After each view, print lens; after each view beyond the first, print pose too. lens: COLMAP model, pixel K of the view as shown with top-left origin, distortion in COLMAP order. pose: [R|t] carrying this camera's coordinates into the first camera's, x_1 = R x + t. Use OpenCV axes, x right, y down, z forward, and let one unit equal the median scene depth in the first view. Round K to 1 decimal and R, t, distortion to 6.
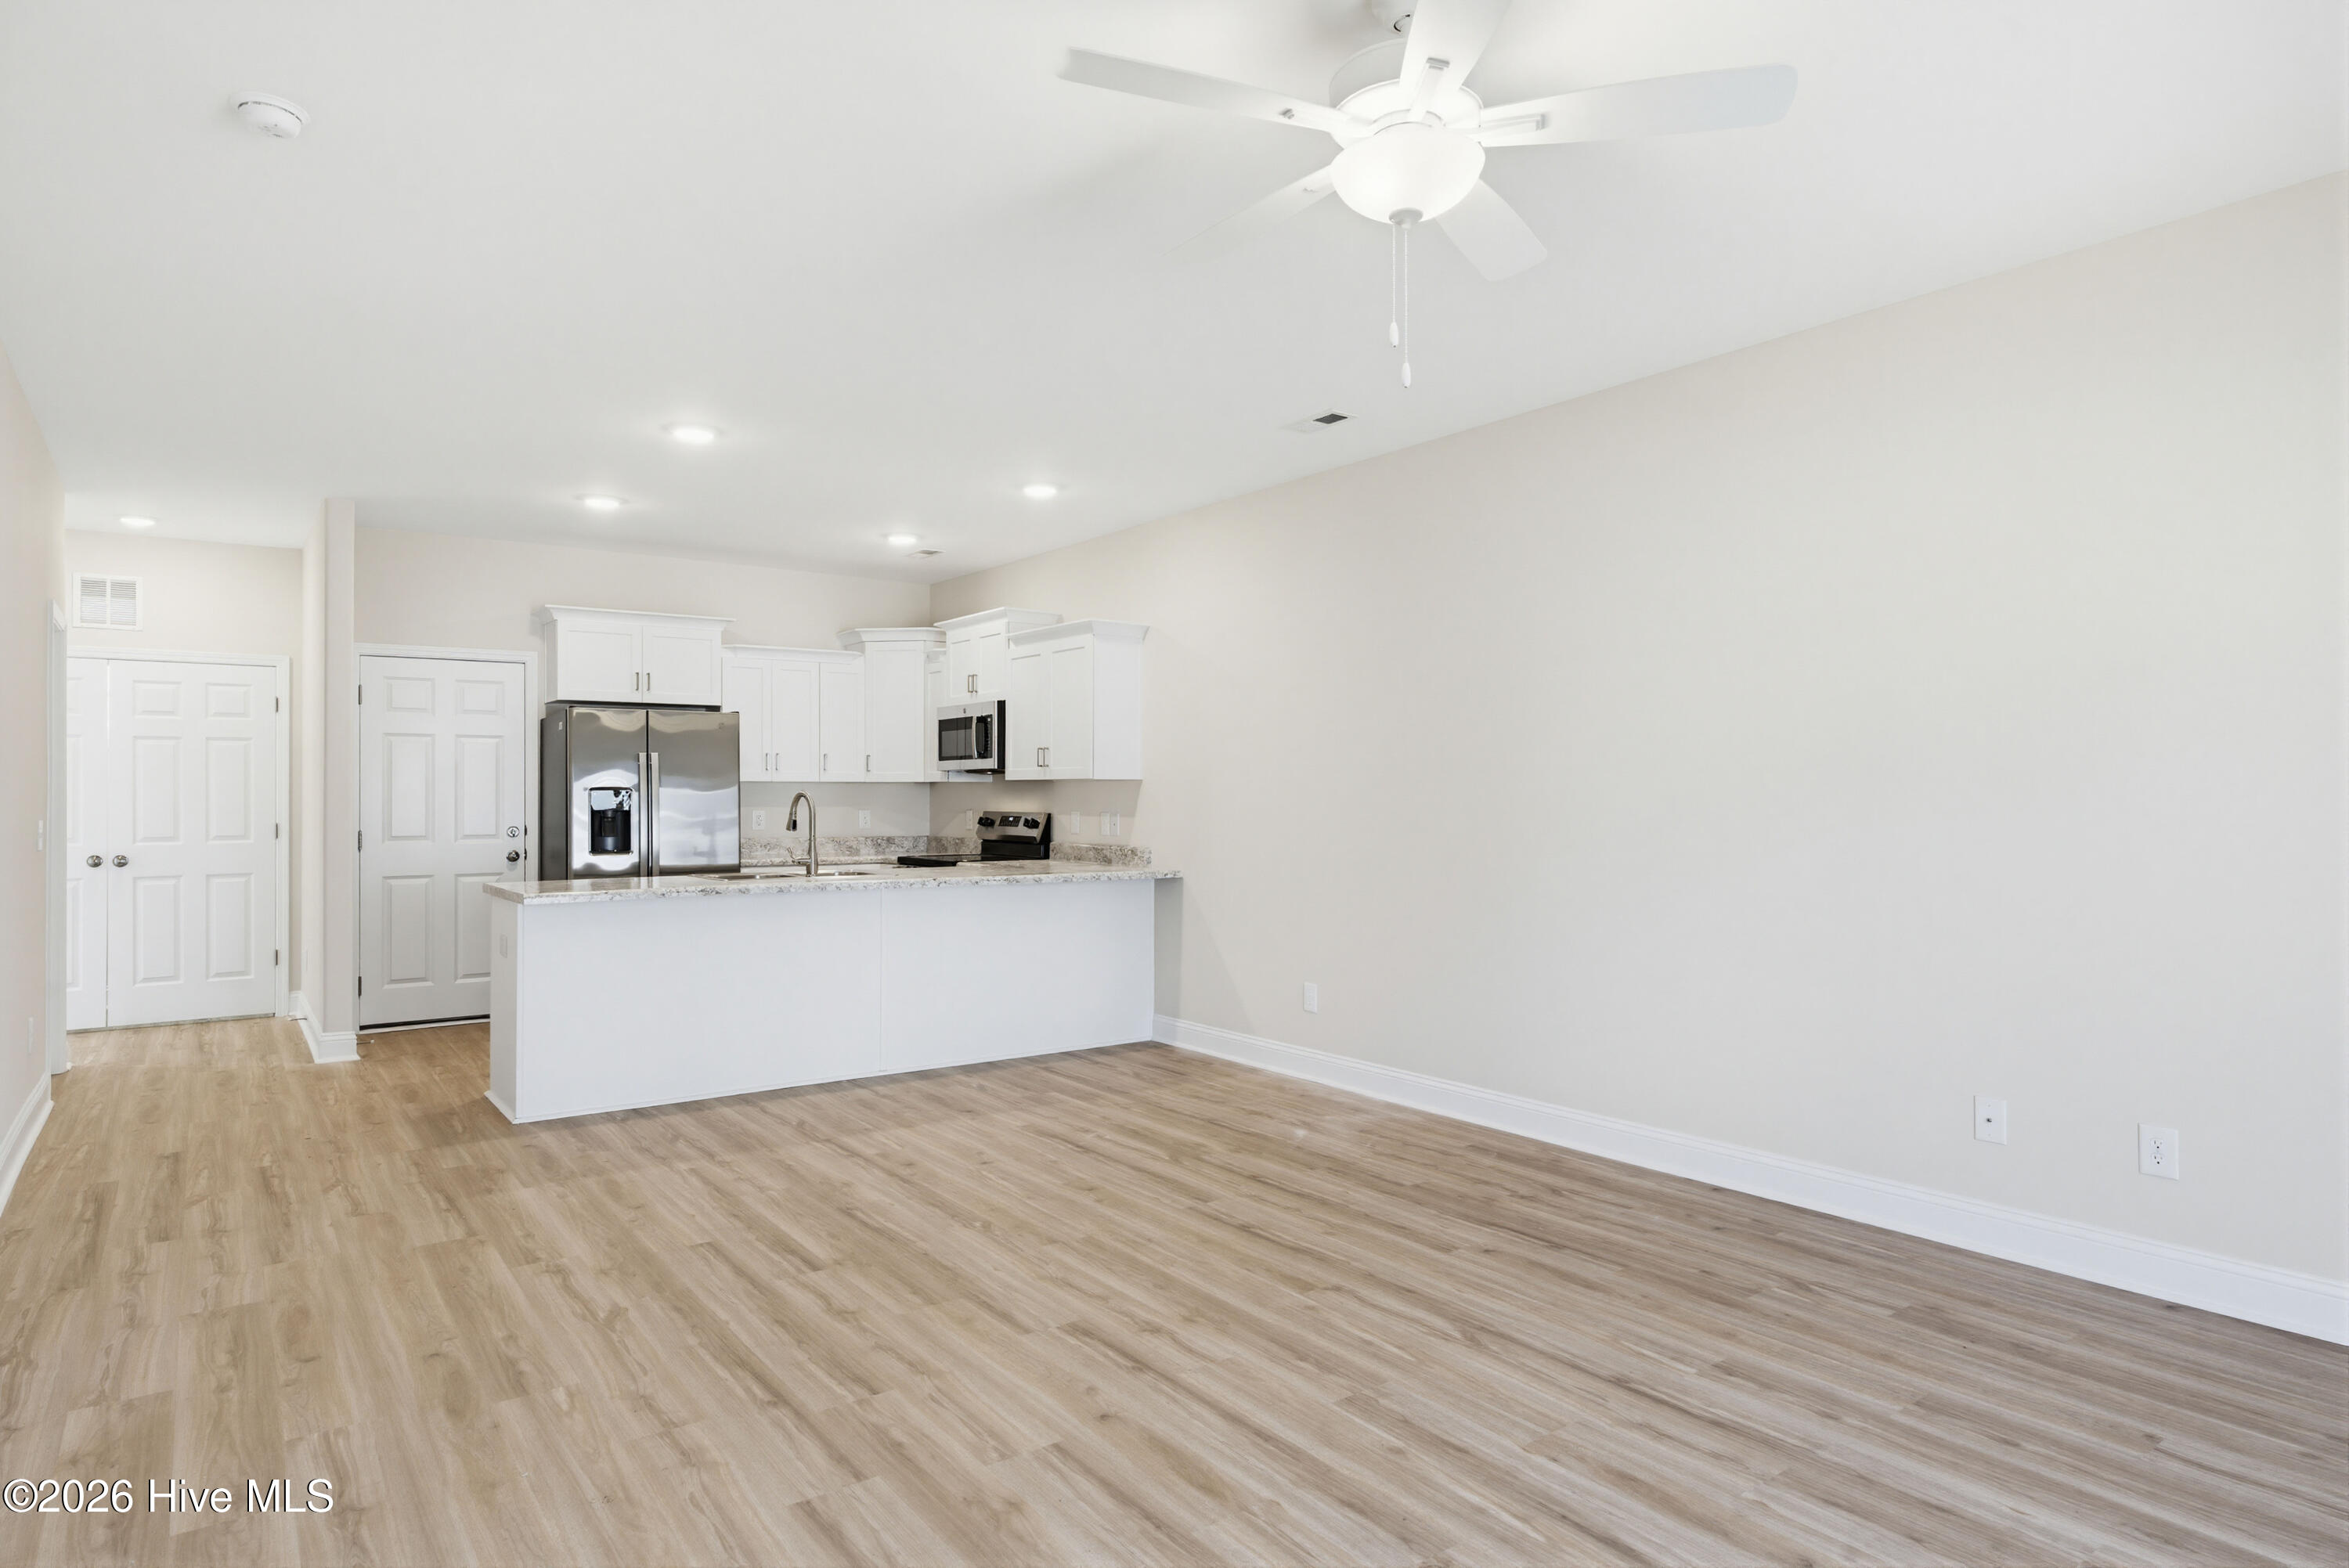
lens RADIAL K [[1332.3, 0, 1182.9], [0, 1332.3, 787.0], [0, 0, 1]] dist [0.003018, -0.001014]
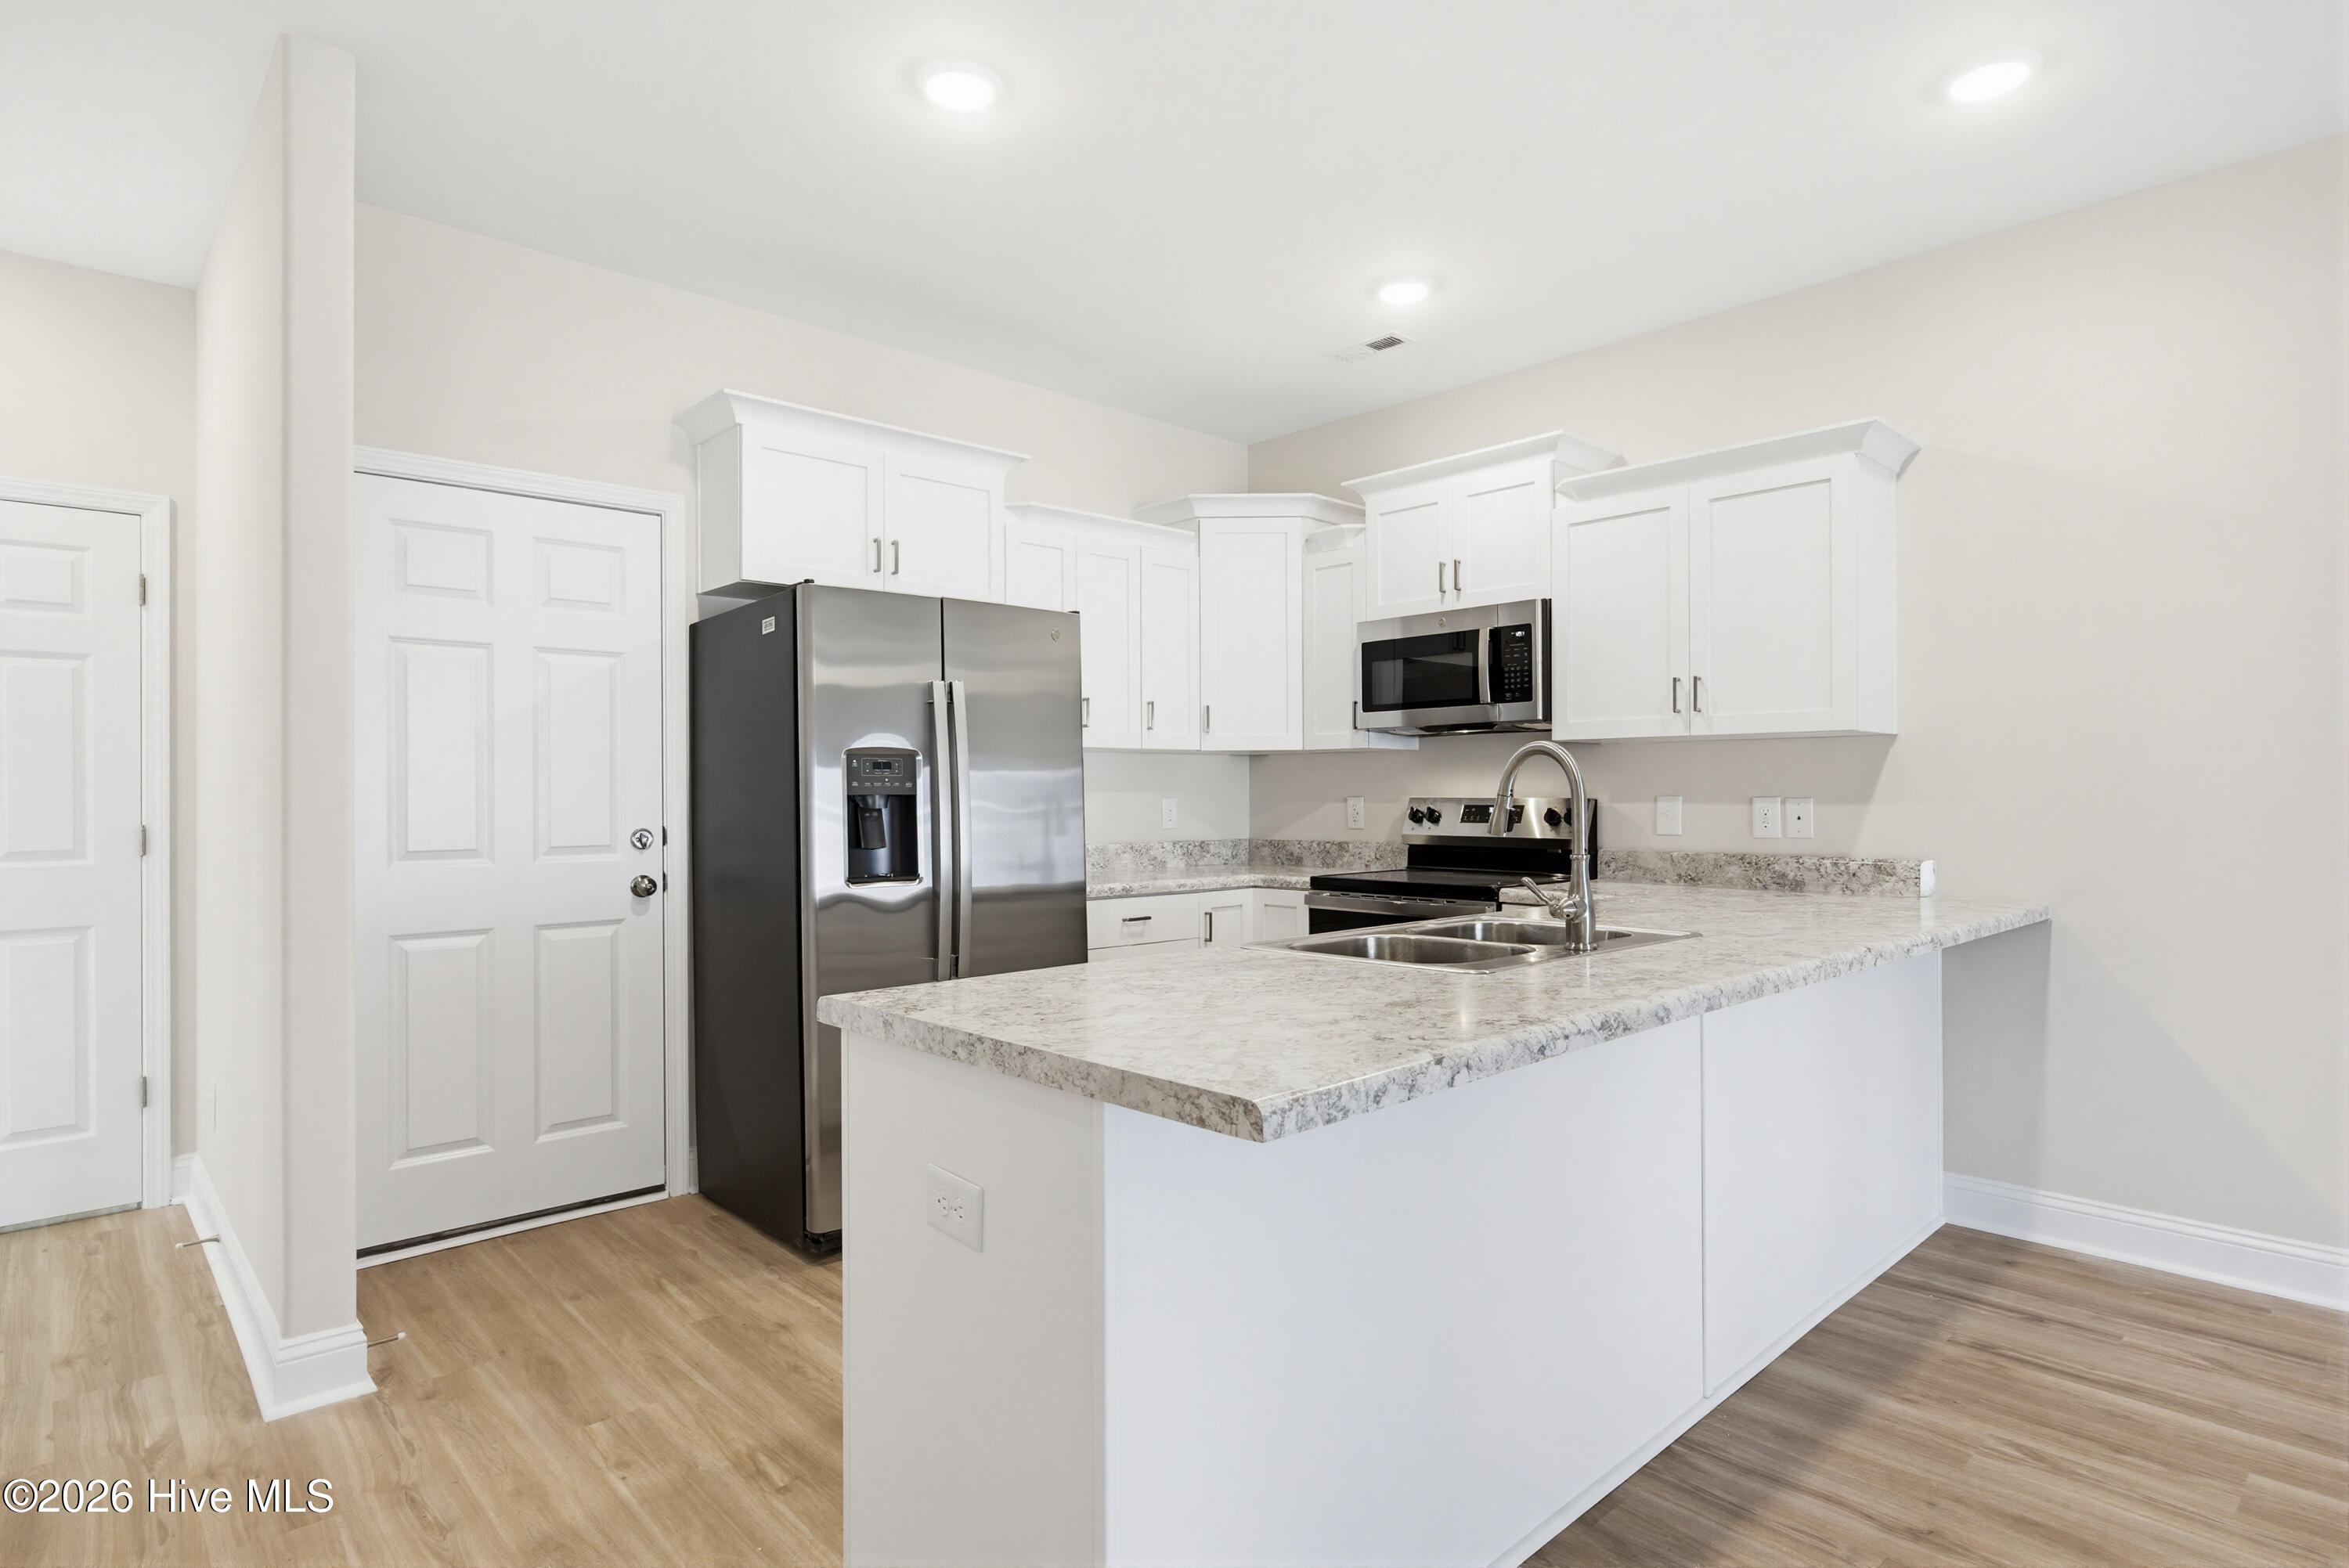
lens RADIAL K [[1223.8, 0, 1174.5], [0, 1223.8, 784.0], [0, 0, 1]] dist [-0.007920, 0.000553]
pose [[0.992844, -0.002615, 0.119393, -0.370582], [0.002805, 0.999995, -0.001422, 0.014080], [-0.119389, 0.001746, 0.992846, 0.529566]]
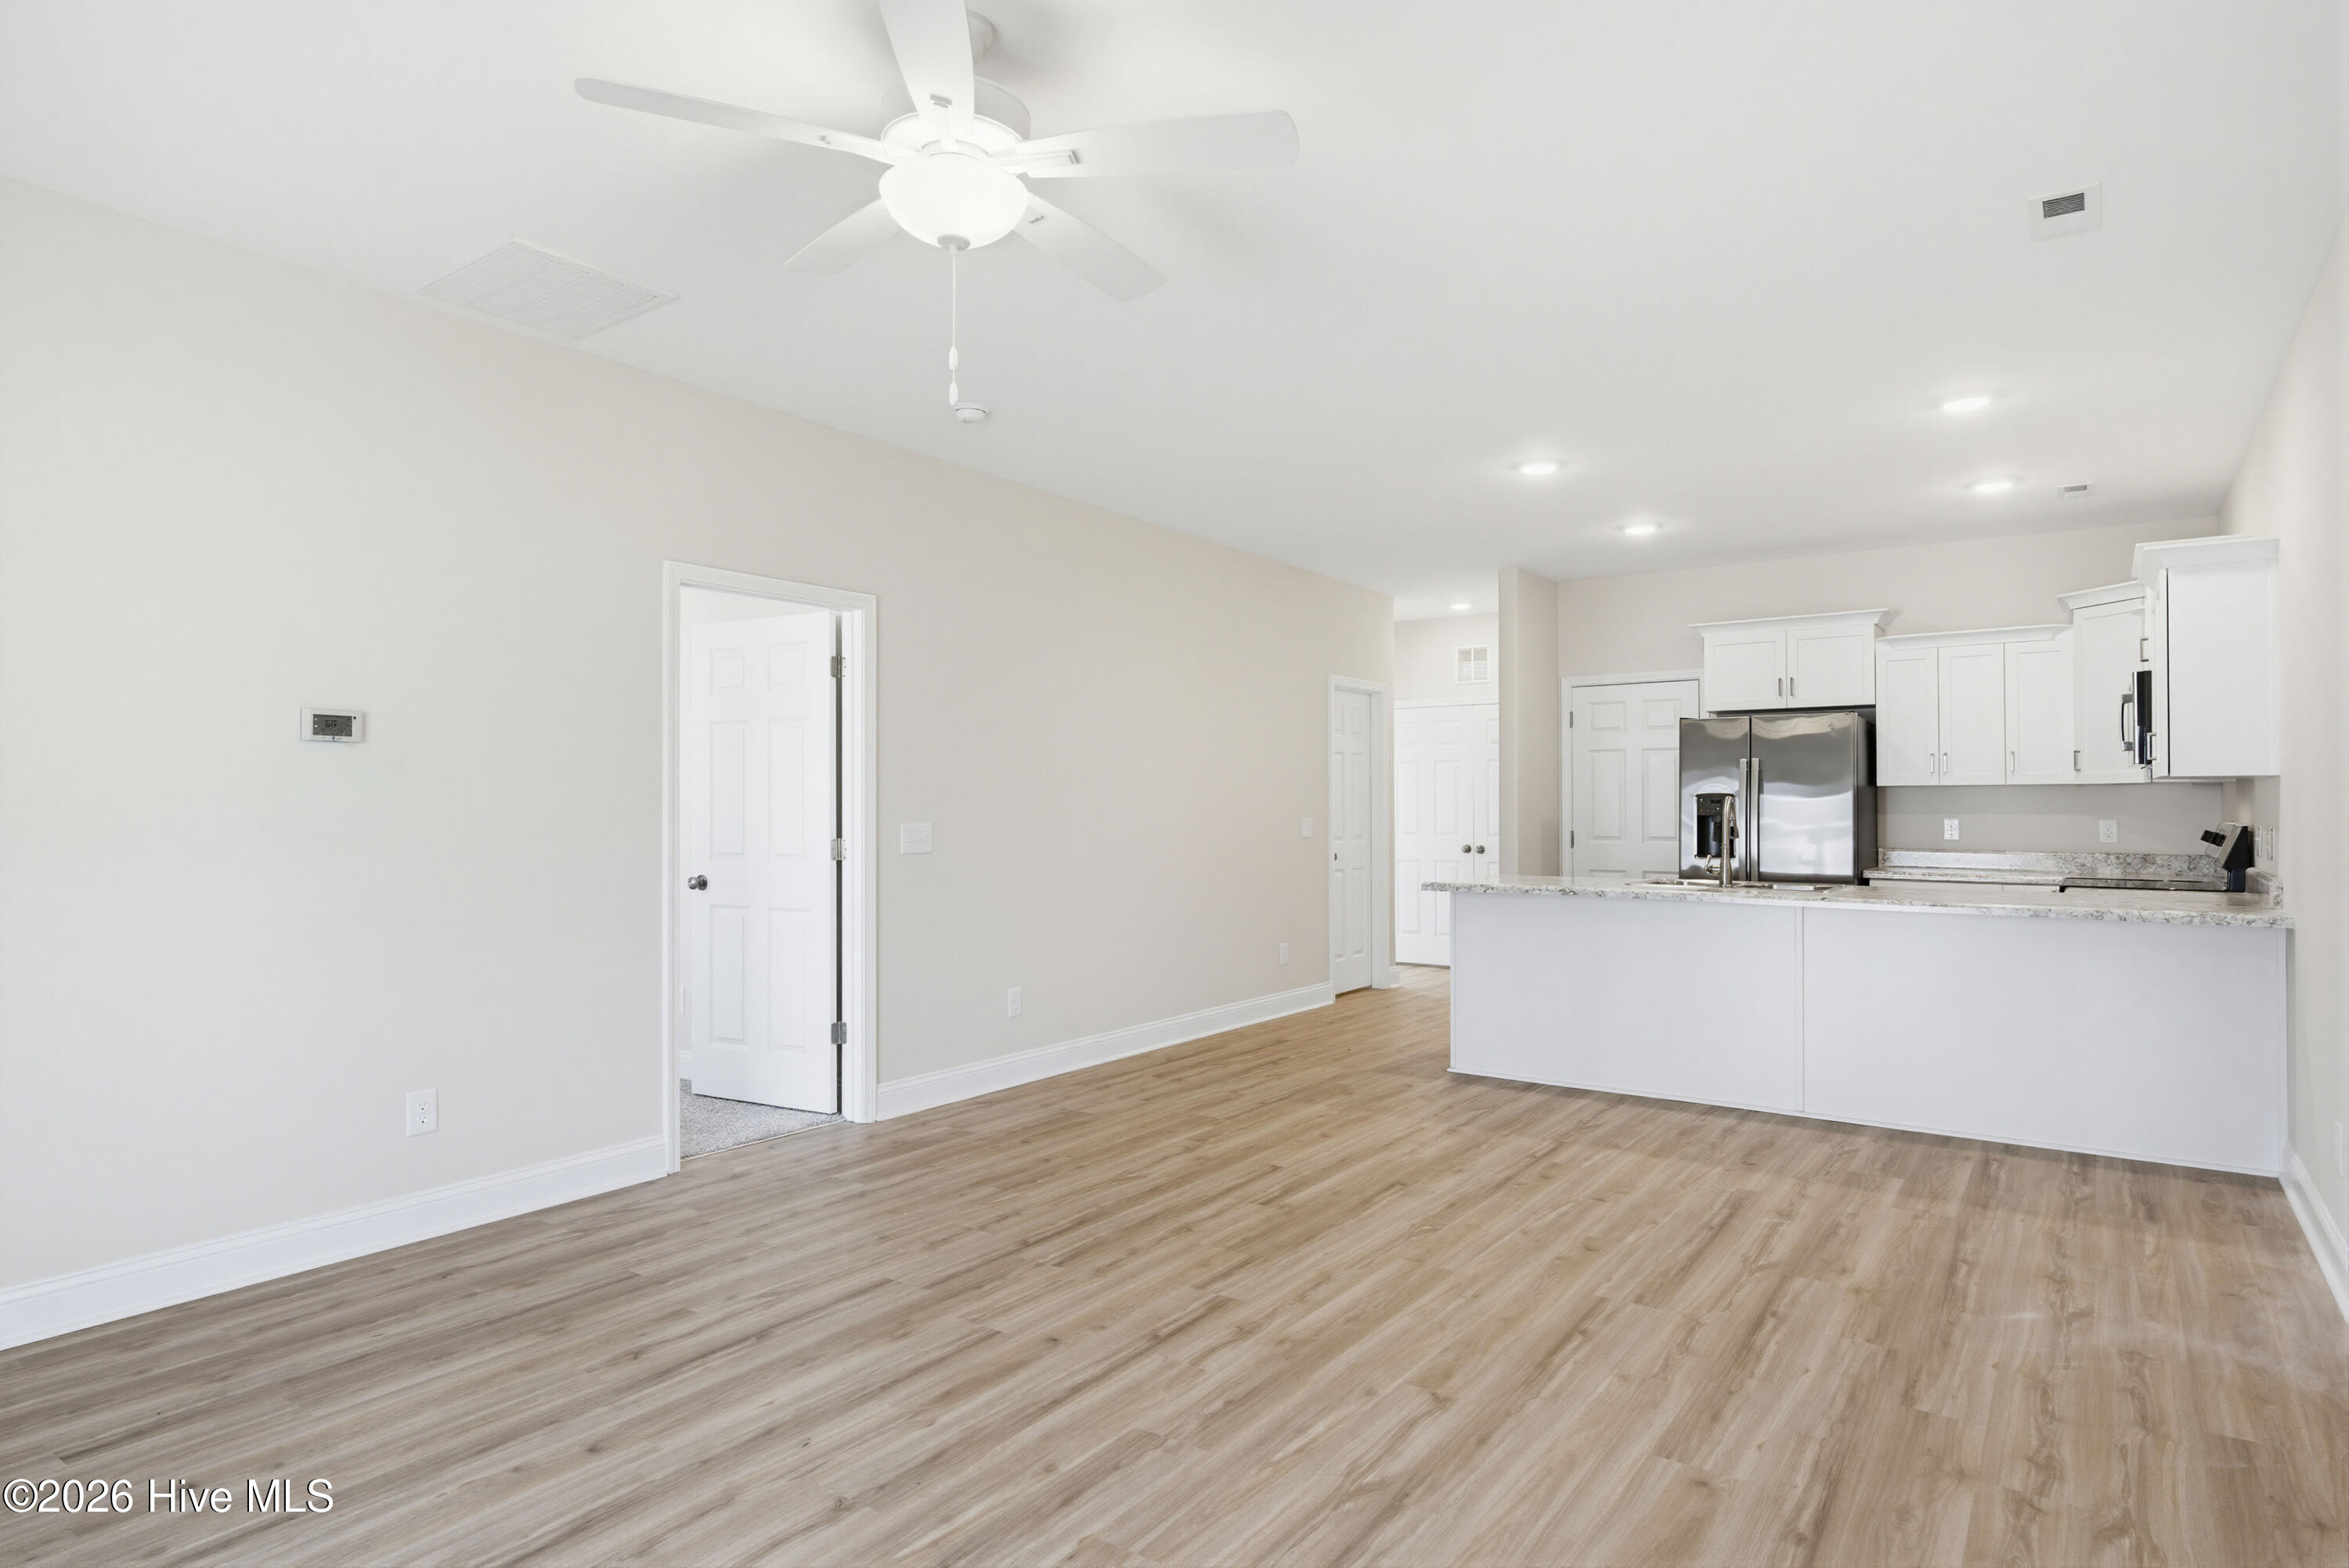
lens RADIAL K [[1293.7, 0, 1174.5], [0, 1293.7, 784.0], [0, 0, 1]] dist [0.001548, -0.000382]
pose [[0.315291, -0.014337, -0.948887, 0.388963], [0.007481, 0.999892, -0.012622, 0.002211], [0.948965, -0.003119, 0.315365, 0.278204]]
